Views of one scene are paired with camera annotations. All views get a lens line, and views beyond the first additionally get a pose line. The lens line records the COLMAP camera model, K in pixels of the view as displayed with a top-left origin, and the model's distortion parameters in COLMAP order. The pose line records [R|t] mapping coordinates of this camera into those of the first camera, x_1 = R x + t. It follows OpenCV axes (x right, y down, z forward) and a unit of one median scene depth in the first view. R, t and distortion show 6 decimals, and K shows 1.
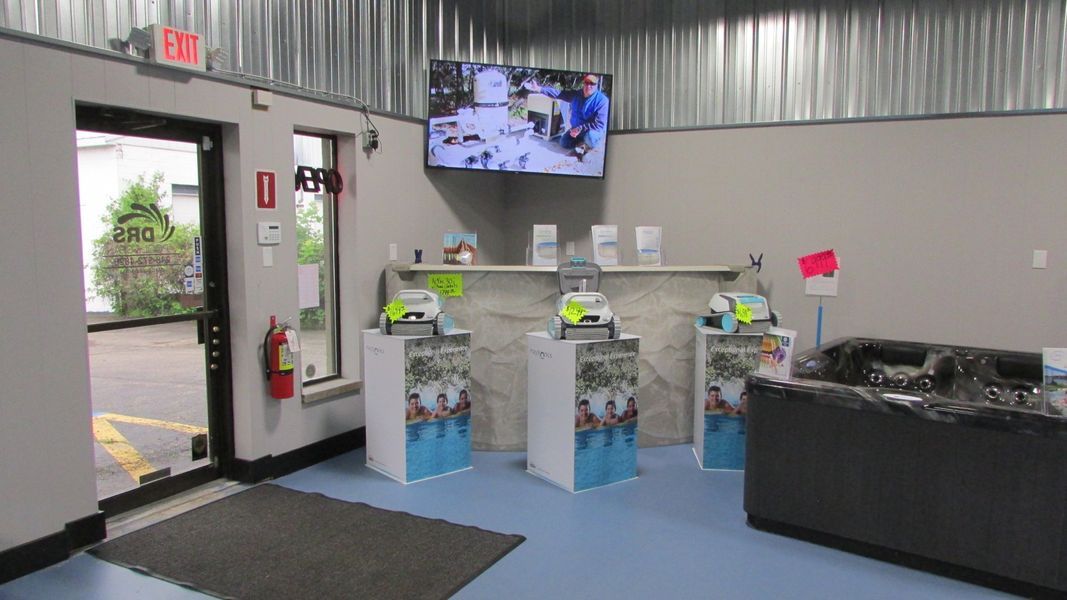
lens RADIAL K [[759.0, 0, 530.8], [0, 759.0, 298.3], [0, 0, 1]] dist [-0.029360, 0.003880]
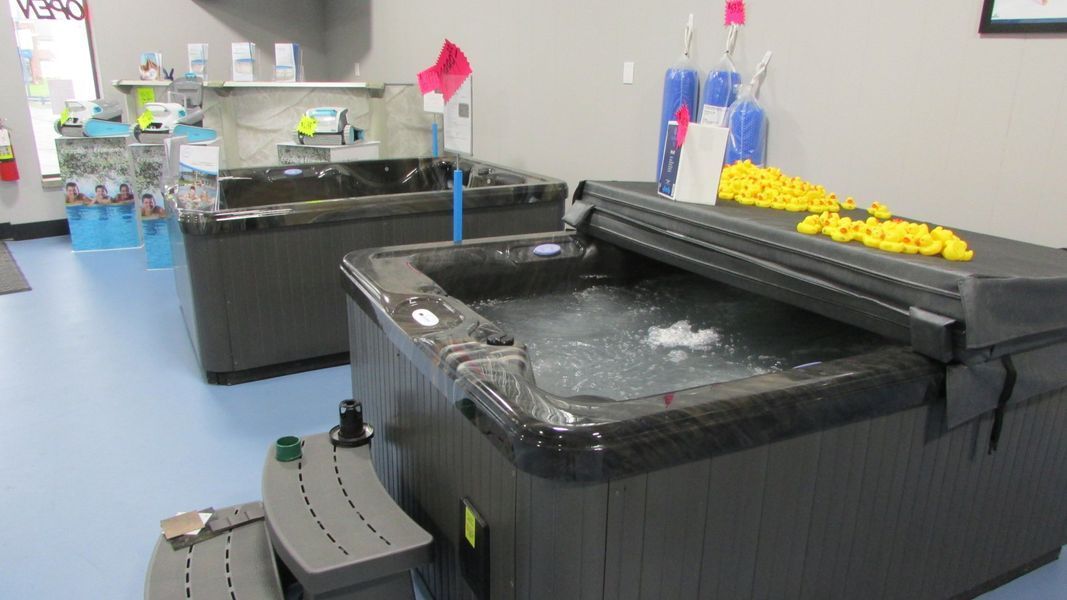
lens RADIAL K [[759.0, 0, 539.4], [0, 759.0, 300.4], [0, 0, 1]] dist [-0.029360, 0.003880]
pose [[0.914997, 0.114721, -0.386807, 1.041125], [-0.033856, 0.977174, 0.209727, 0.026691], [0.402037, -0.178804, 0.897995, 0.140200]]
